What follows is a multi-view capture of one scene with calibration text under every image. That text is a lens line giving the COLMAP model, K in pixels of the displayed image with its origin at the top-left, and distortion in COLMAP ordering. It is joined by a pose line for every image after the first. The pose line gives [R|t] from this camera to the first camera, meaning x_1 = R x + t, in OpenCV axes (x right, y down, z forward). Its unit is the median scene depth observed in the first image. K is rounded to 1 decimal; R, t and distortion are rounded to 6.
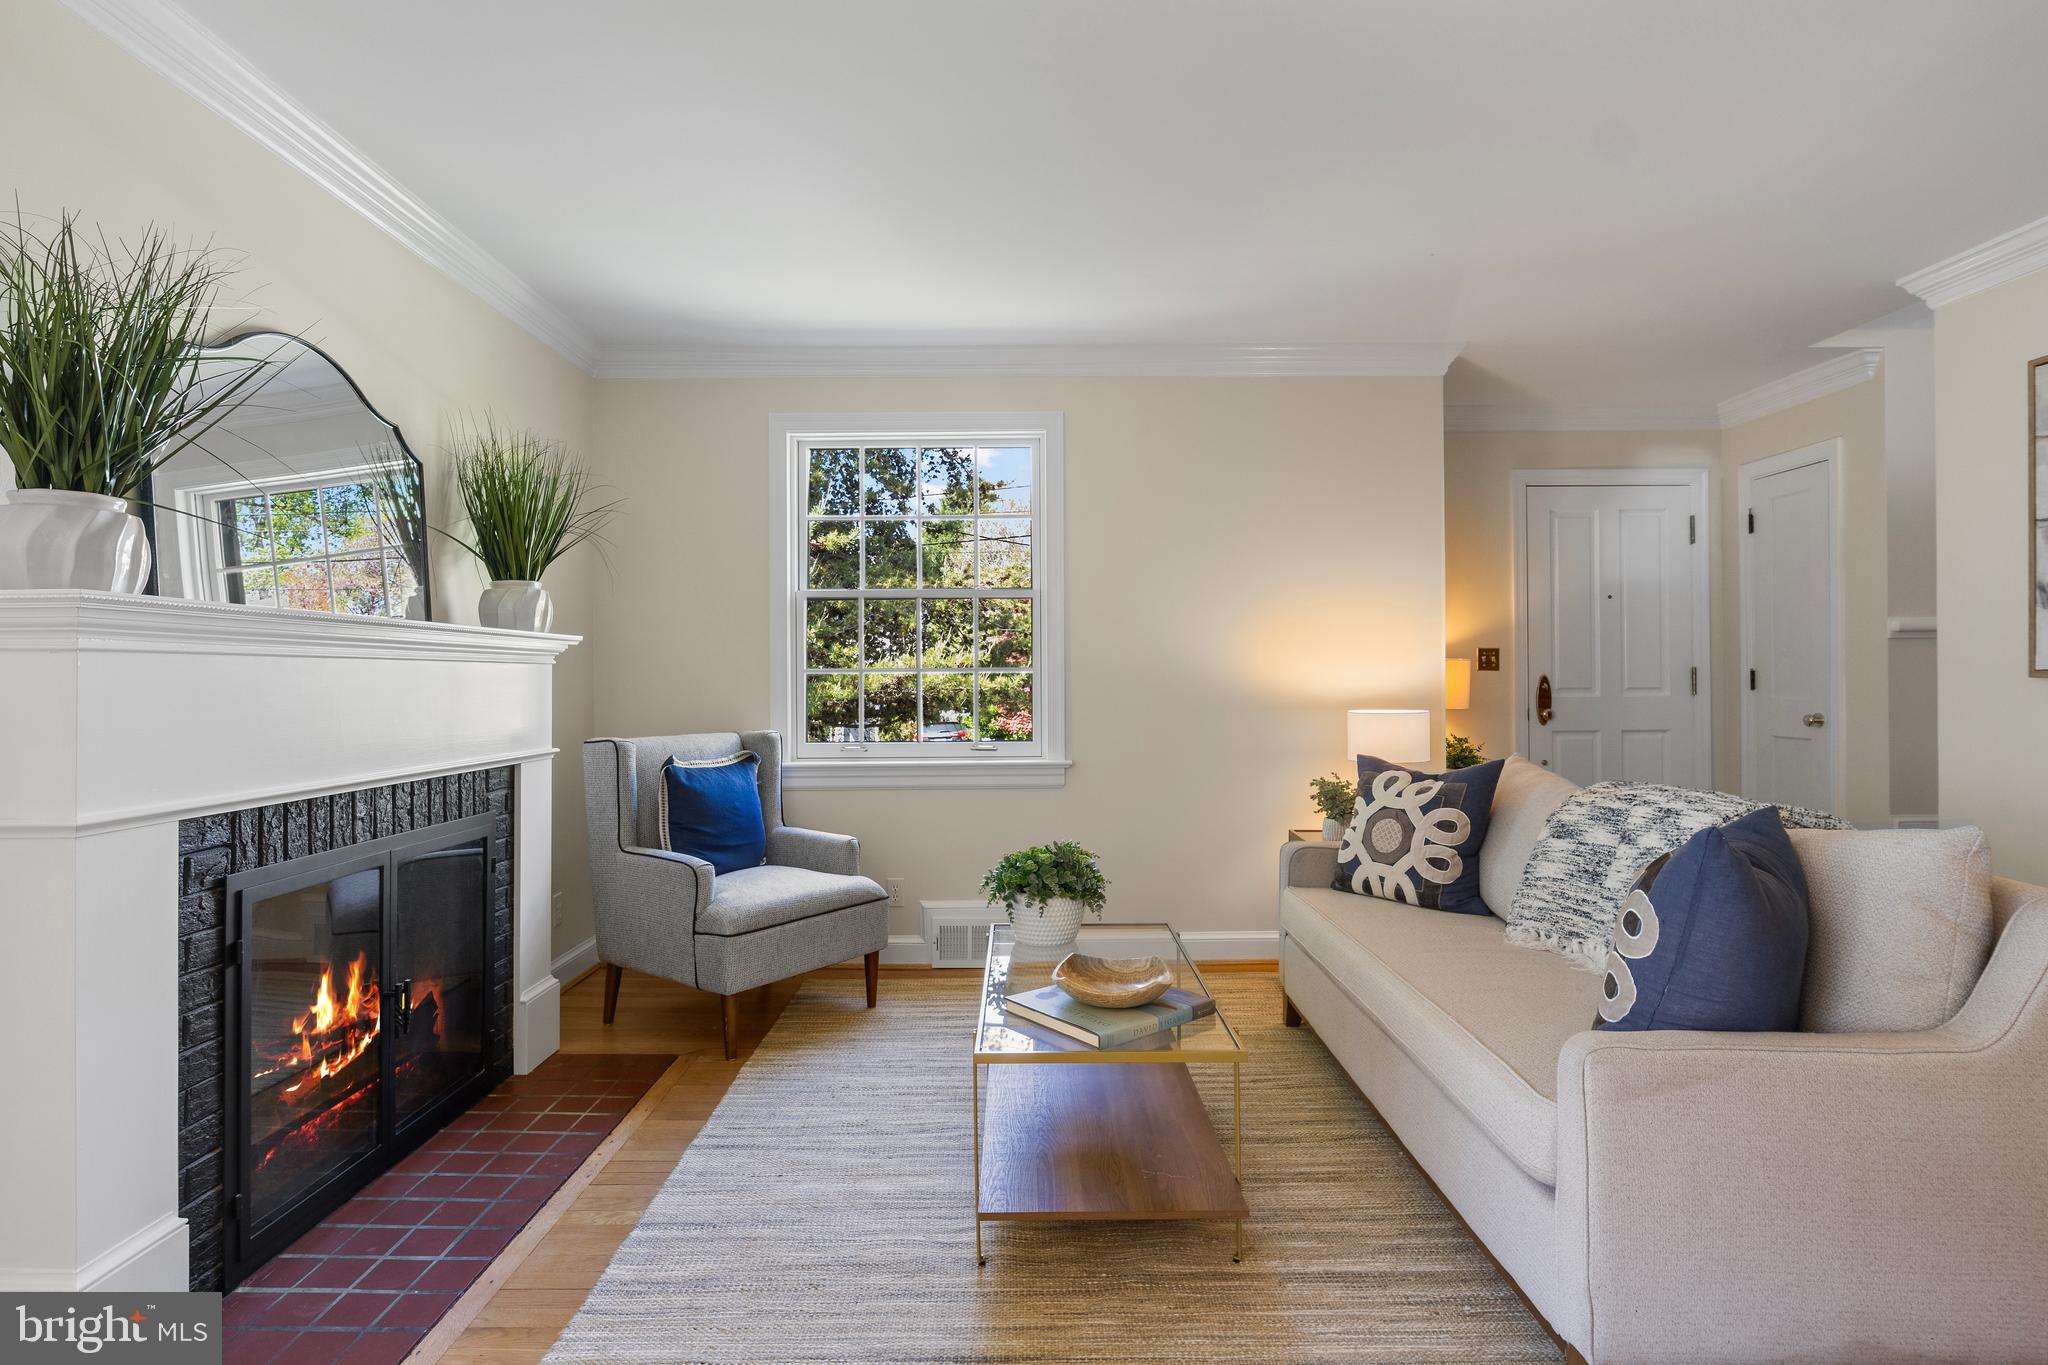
lens RADIAL K [[1039.3, 0, 1024.0], [0, 1039.3, 682.5], [0, 0, 1]] dist [-0.004651, -0.001161]
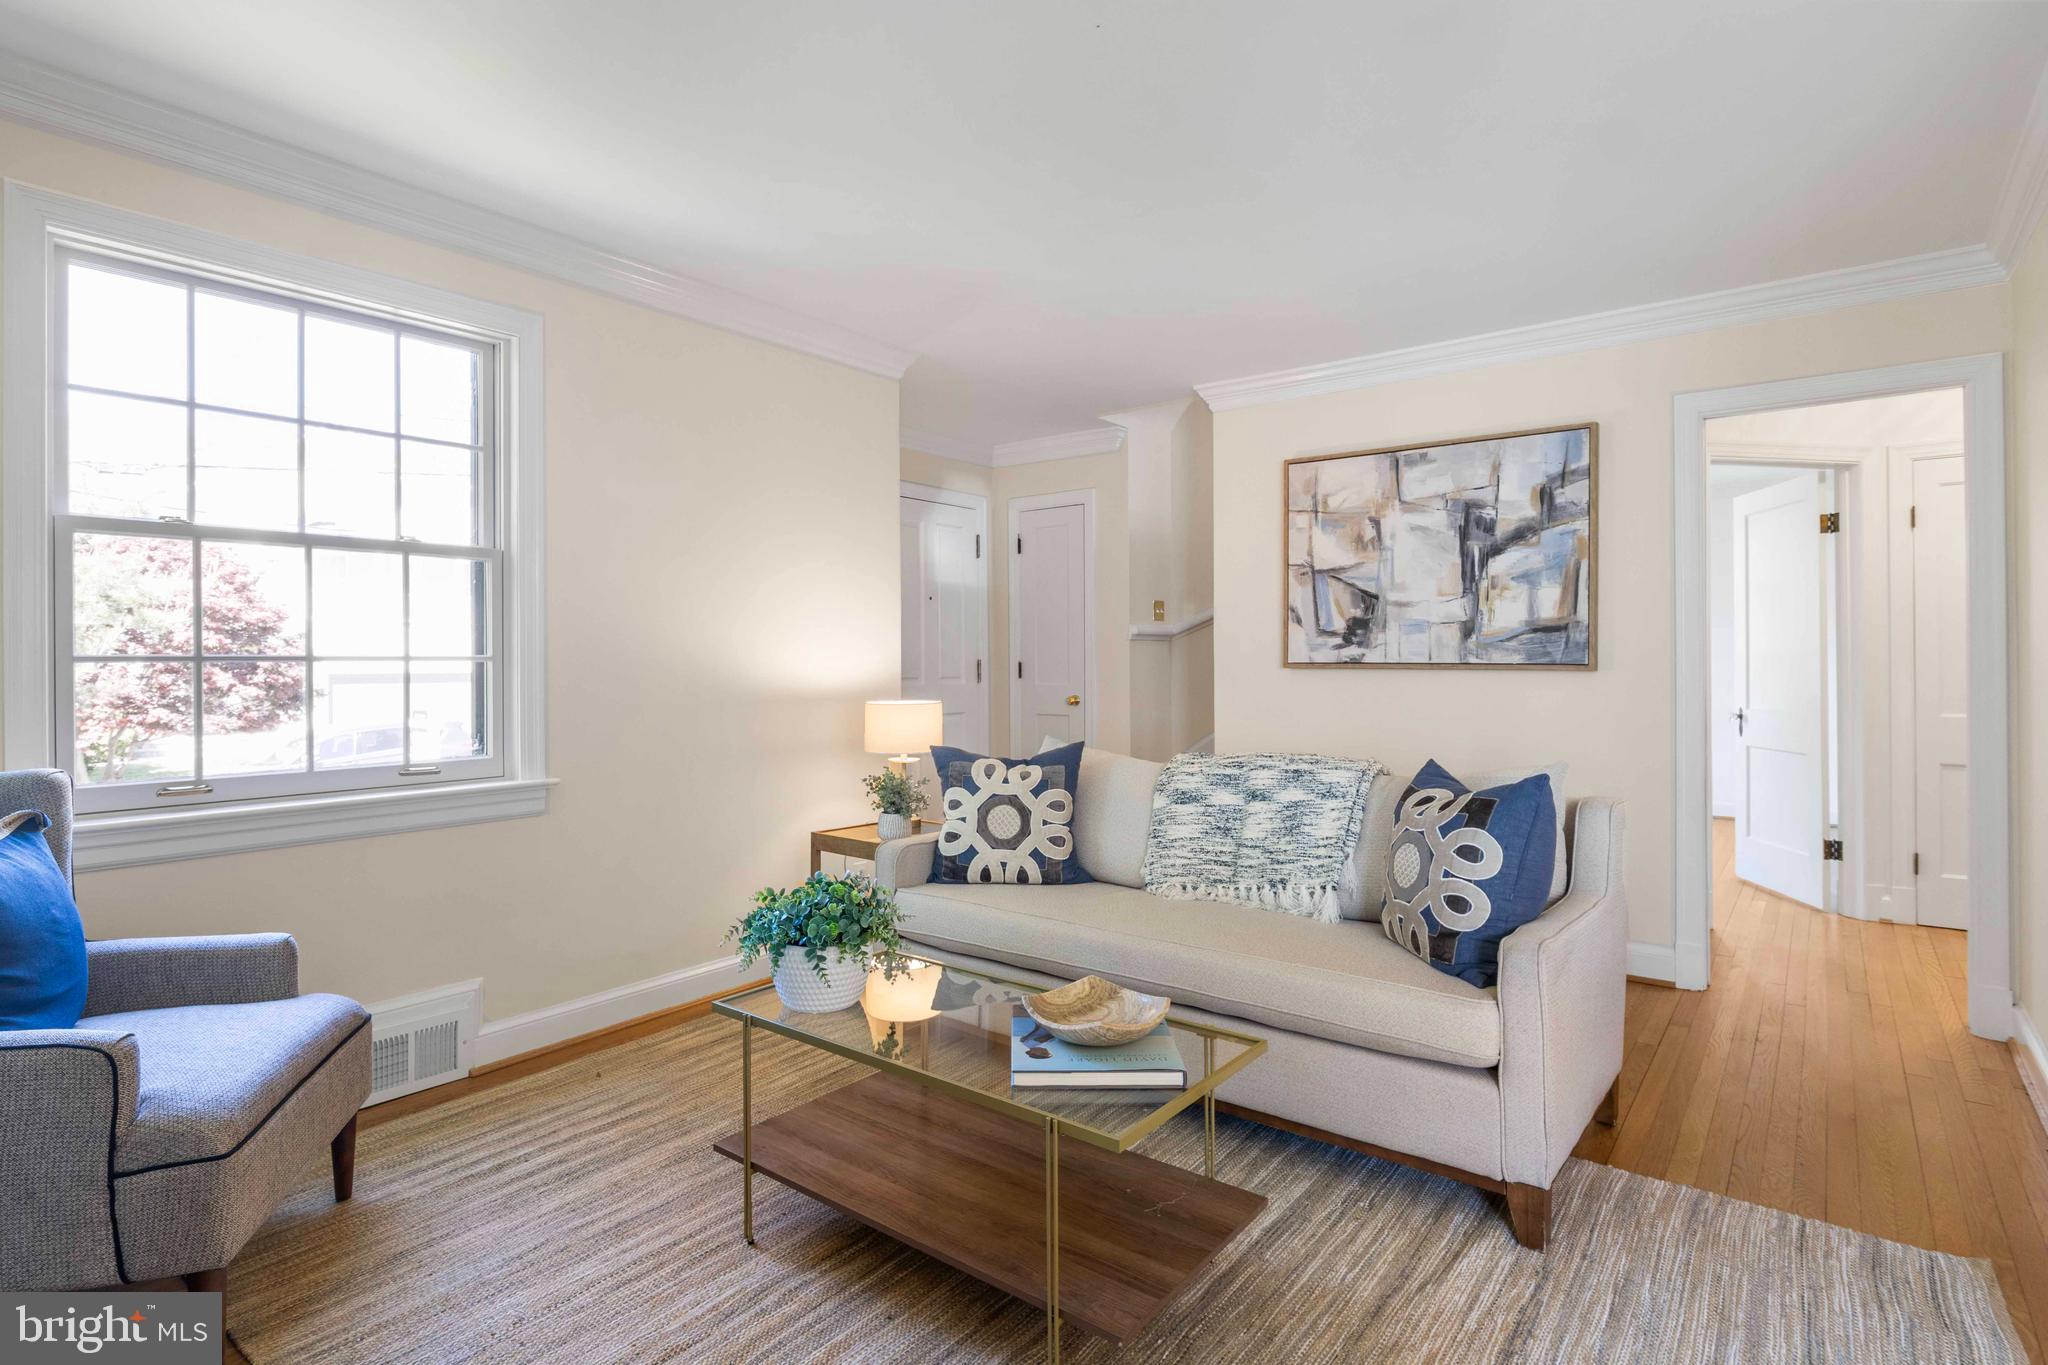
lens RADIAL K [[1031.1, 0, 1021.5], [0, 1031.1, 670.1], [0, 0, 1]] dist [-0.003842, -0.000412]
pose [[0.621663, -0.002651, 0.783280, -0.443951], [0.005391, 0.999985, -0.000895, -0.002318], [-0.783266, 0.004779, 0.621668, 0.350273]]
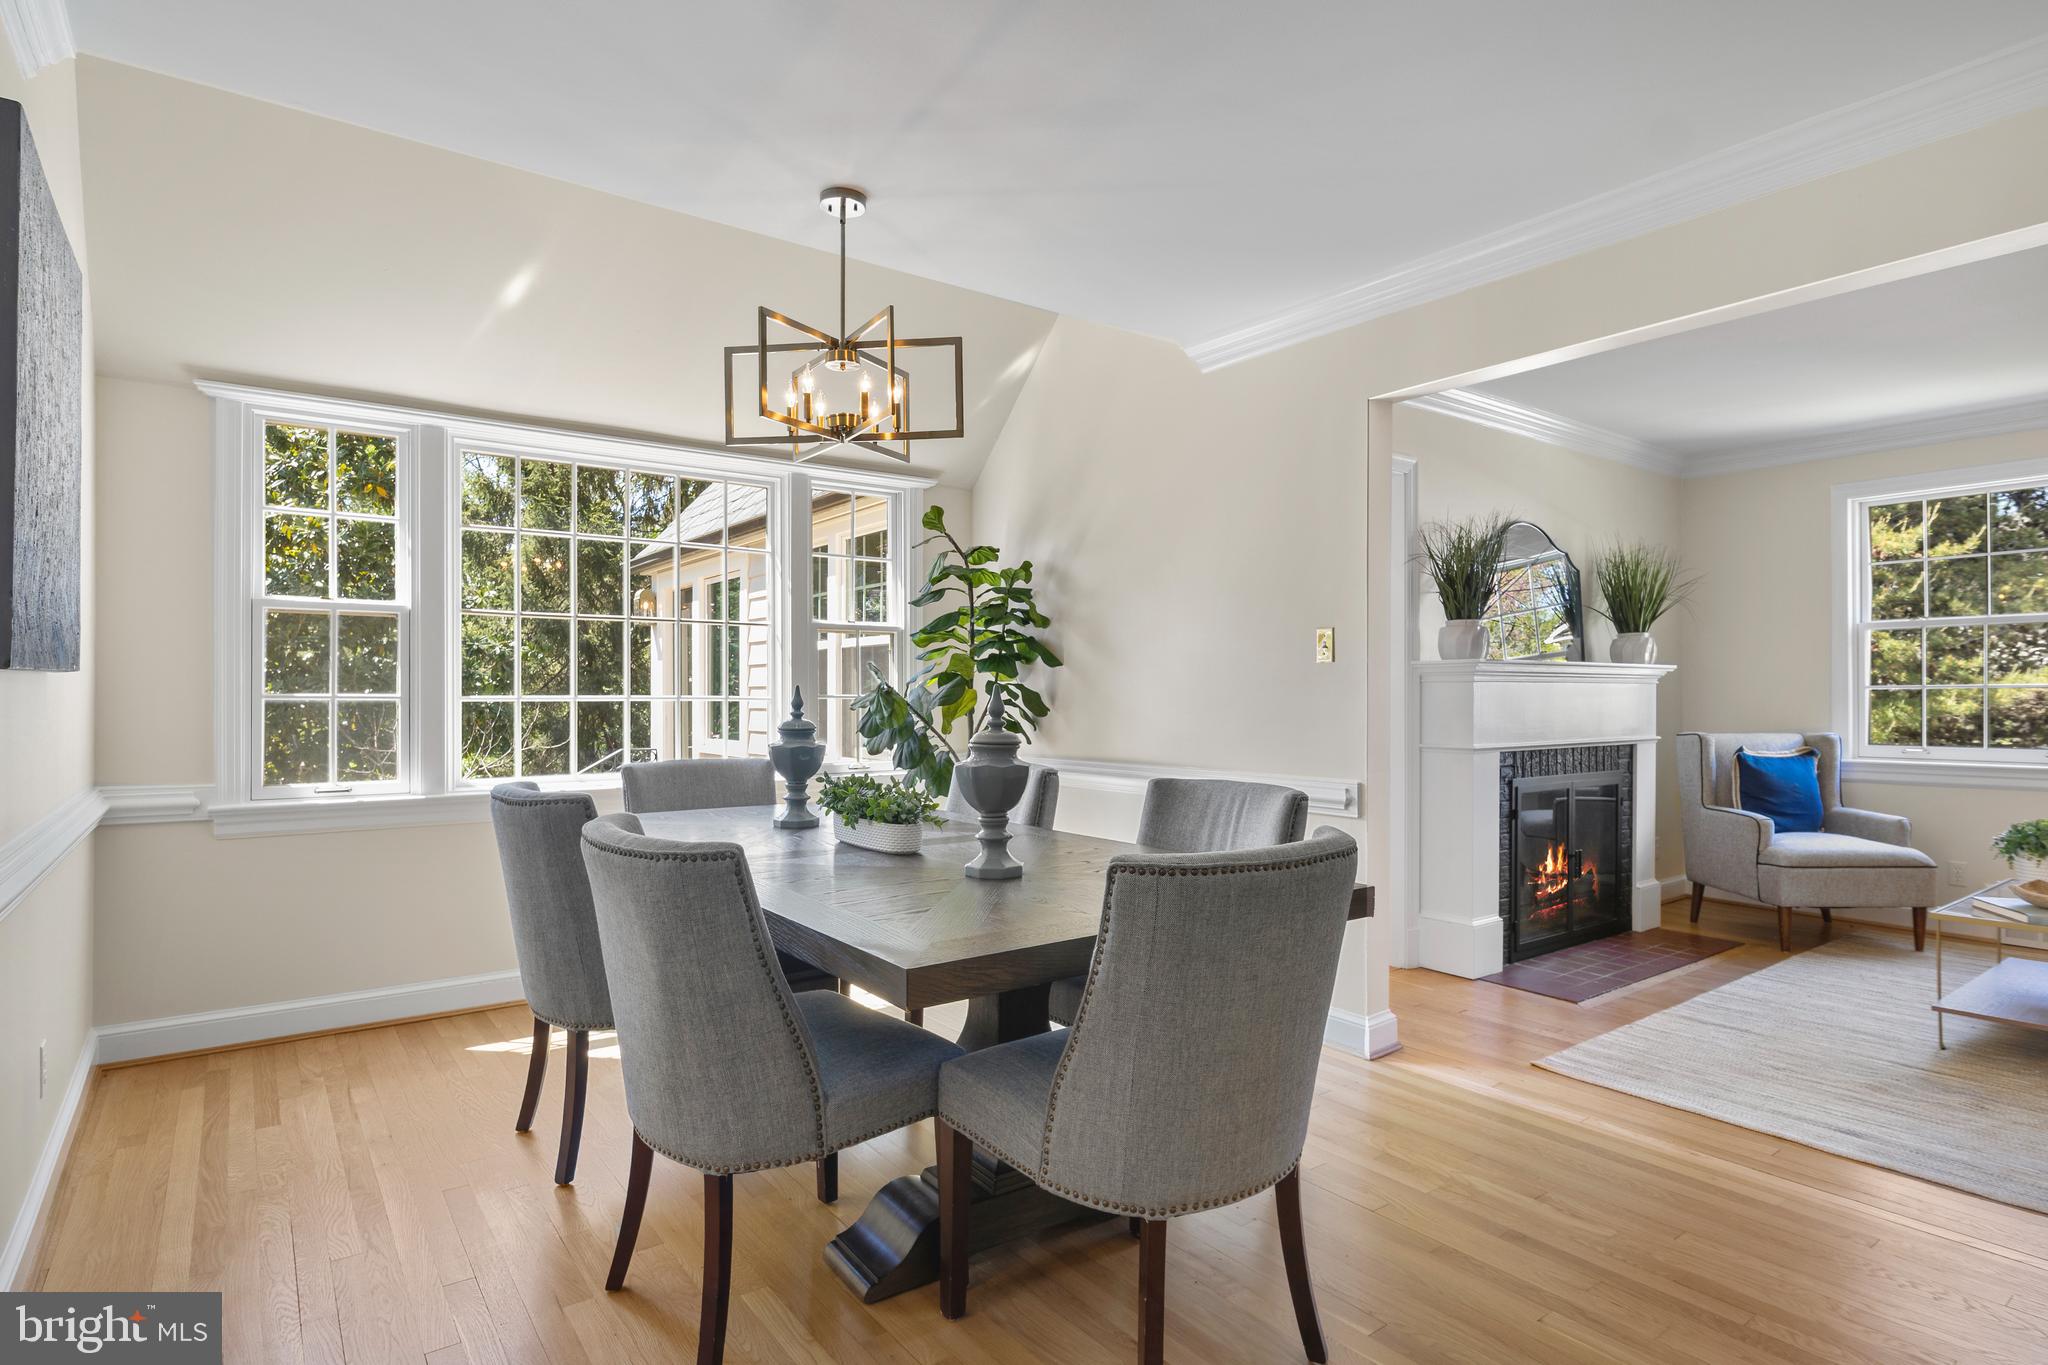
lens RADIAL K [[1073.7, 0, 1024.0], [0, 1073.7, 682.5], [0, 0, 1]] dist [-0.004901, -0.001083]
pose [[0.592919, -0.003226, -0.805256, 0.301397], [-0.005505, 0.999952, -0.008060, -0.000563], [0.805243, 0.009212, 0.592873, -0.773275]]
